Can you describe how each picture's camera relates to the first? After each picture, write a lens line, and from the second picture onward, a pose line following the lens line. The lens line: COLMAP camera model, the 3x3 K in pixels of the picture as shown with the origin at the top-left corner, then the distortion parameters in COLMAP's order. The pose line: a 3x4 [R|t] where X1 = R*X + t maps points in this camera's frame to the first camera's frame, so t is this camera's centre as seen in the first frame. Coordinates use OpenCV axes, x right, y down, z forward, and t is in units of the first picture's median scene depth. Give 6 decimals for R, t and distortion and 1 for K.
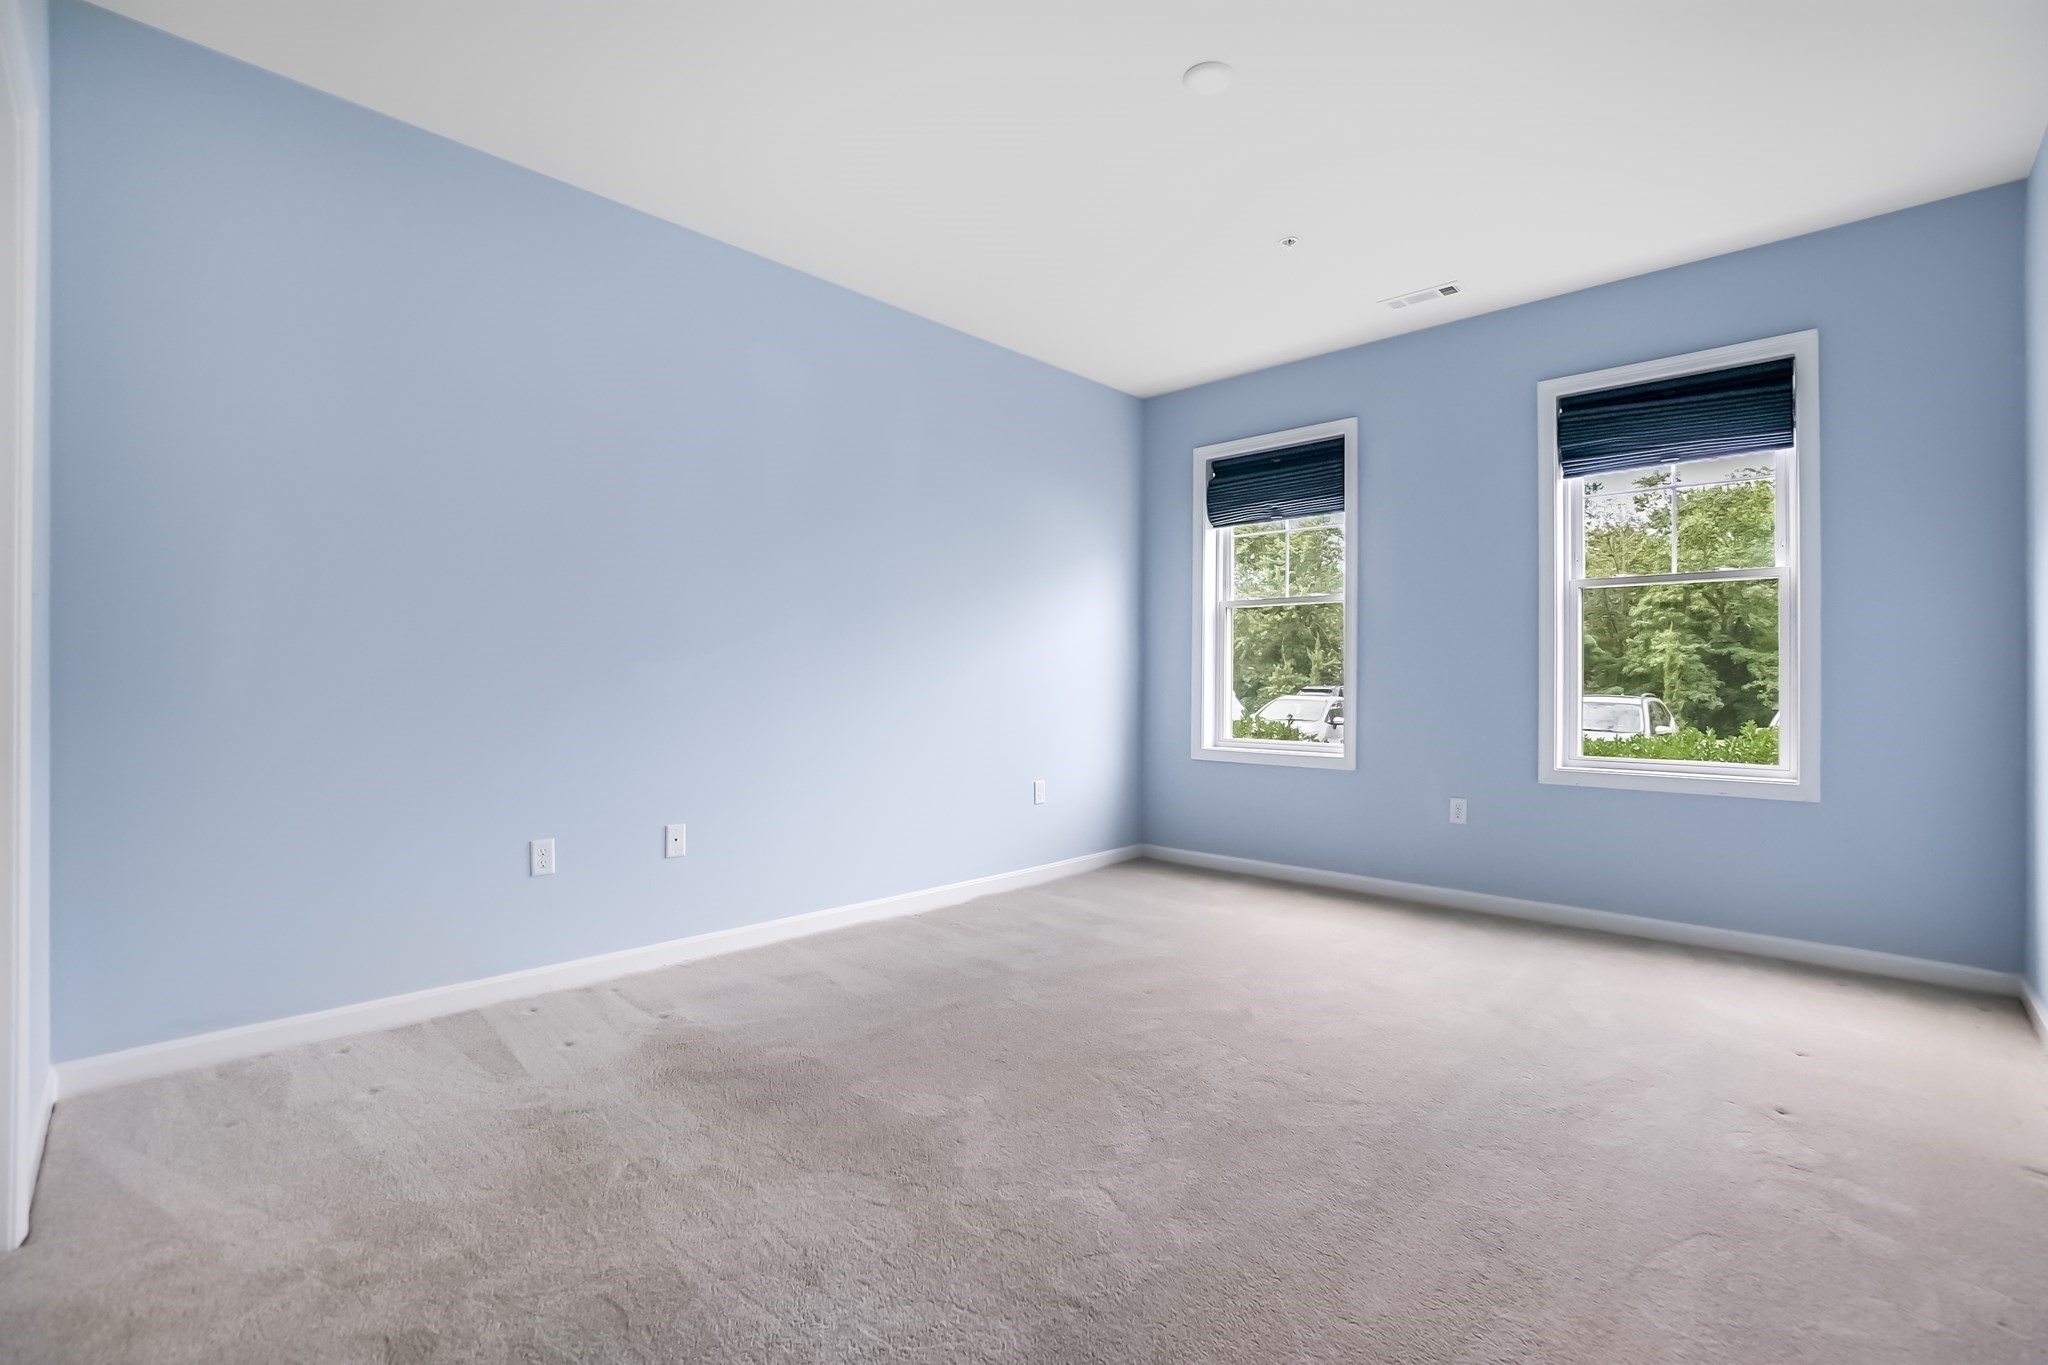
lens RADIAL K [[885.2, 0, 1034.9], [0, 885.2, 678.5], [0, 0, 1]] dist [-0.019880, 0.000586]
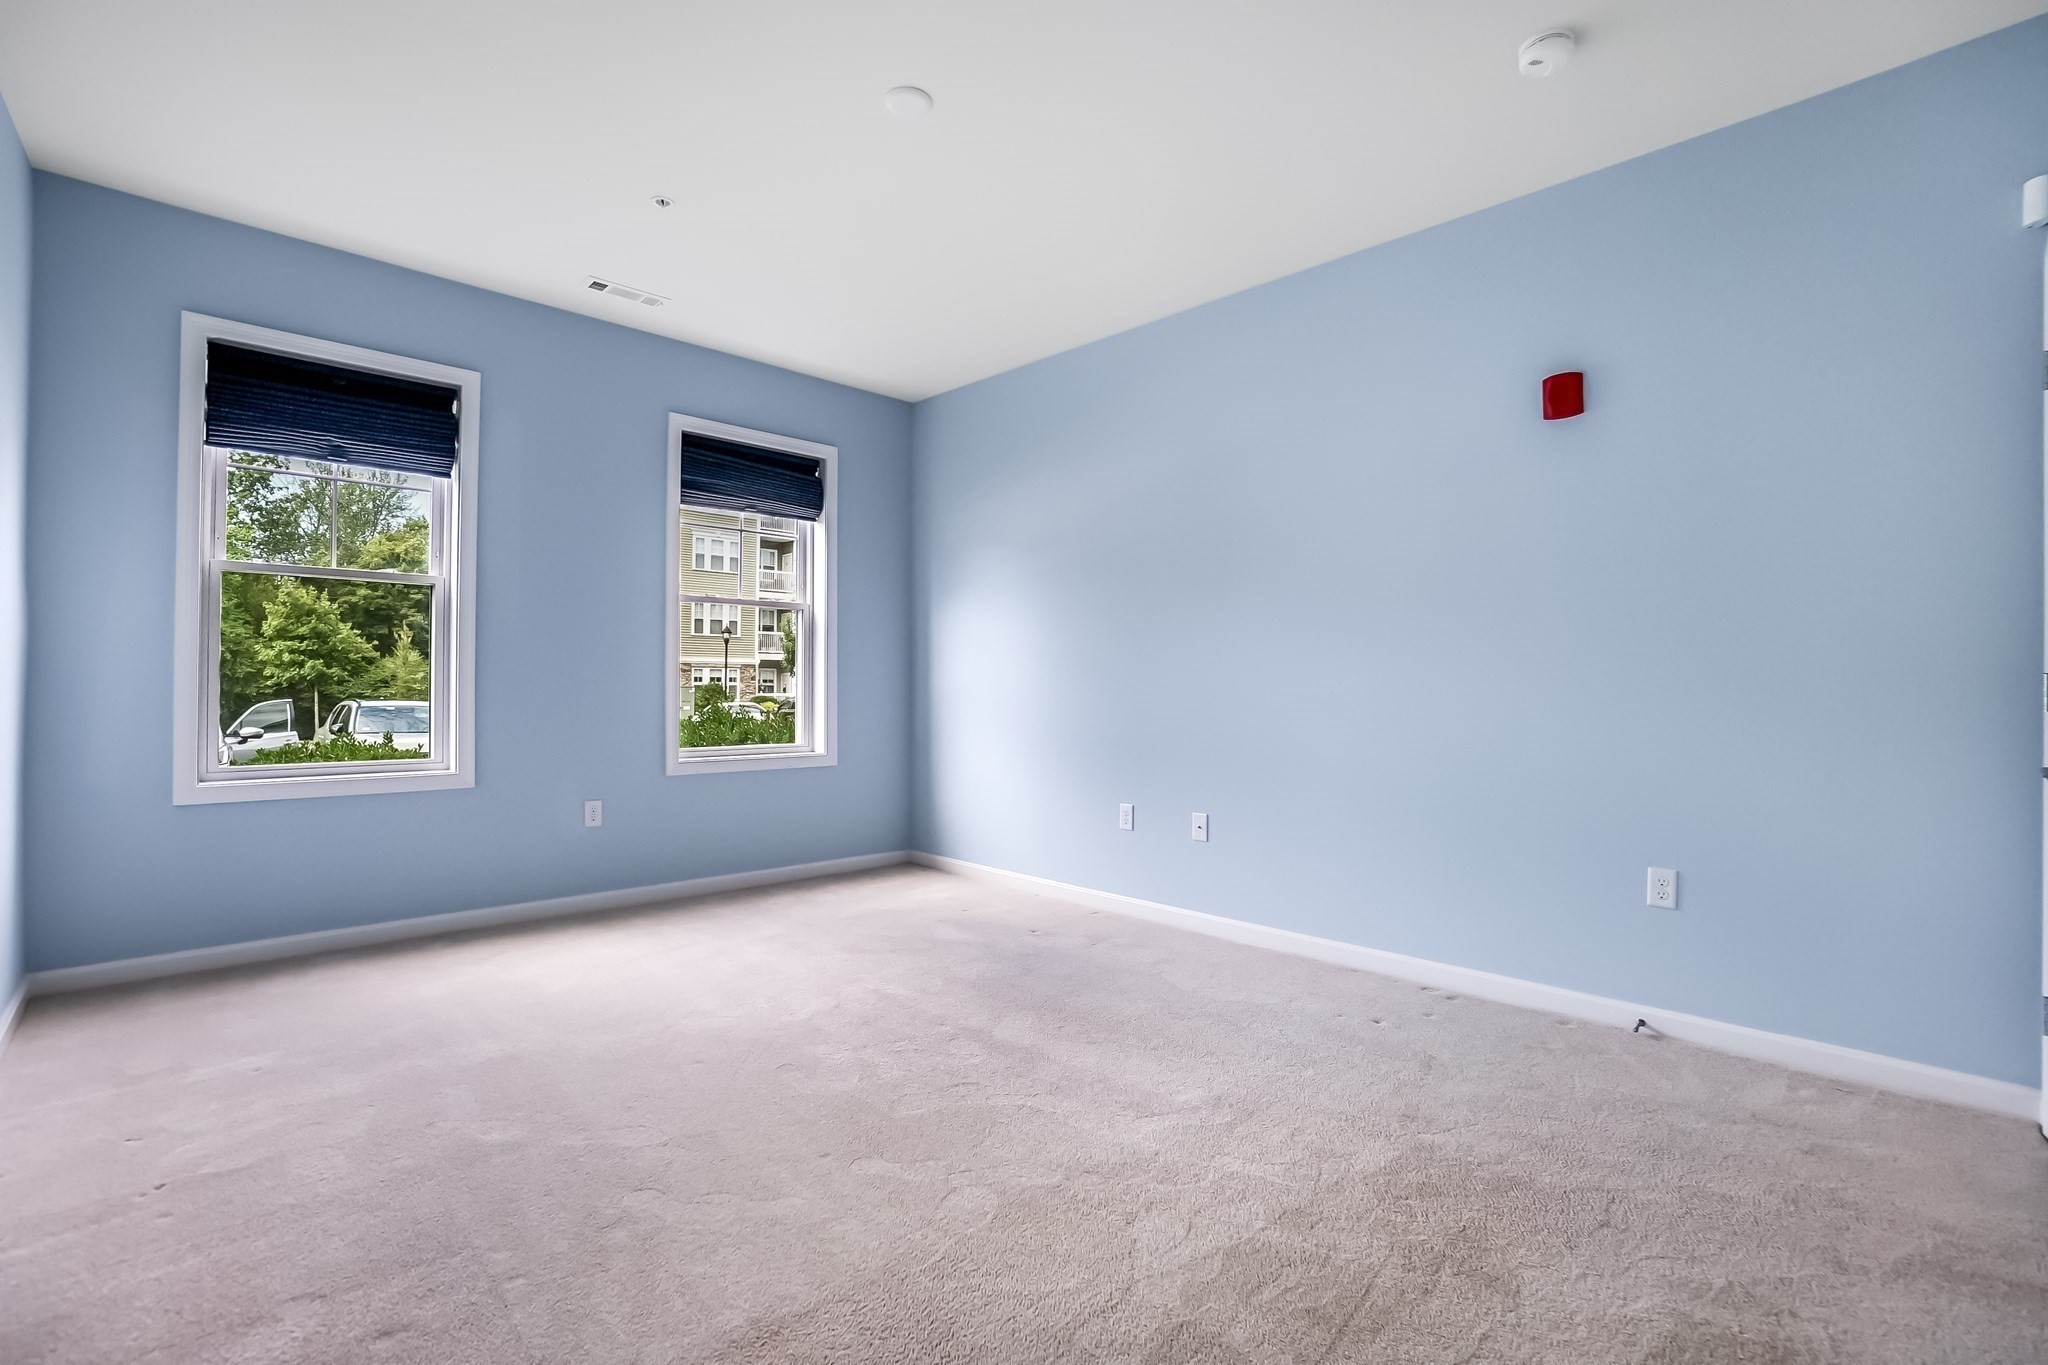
lens RADIAL K [[885.2, 0, 1036.6], [0, 885.2, 680.3], [0, 0, 1]] dist [-0.019880, 0.000586]
pose [[0.091654, 0.003056, 0.995786, -0.445985], [-0.008030, 0.999965, -0.002330, -0.001442], [-0.995759, -0.007782, 0.091675, 0.400555]]
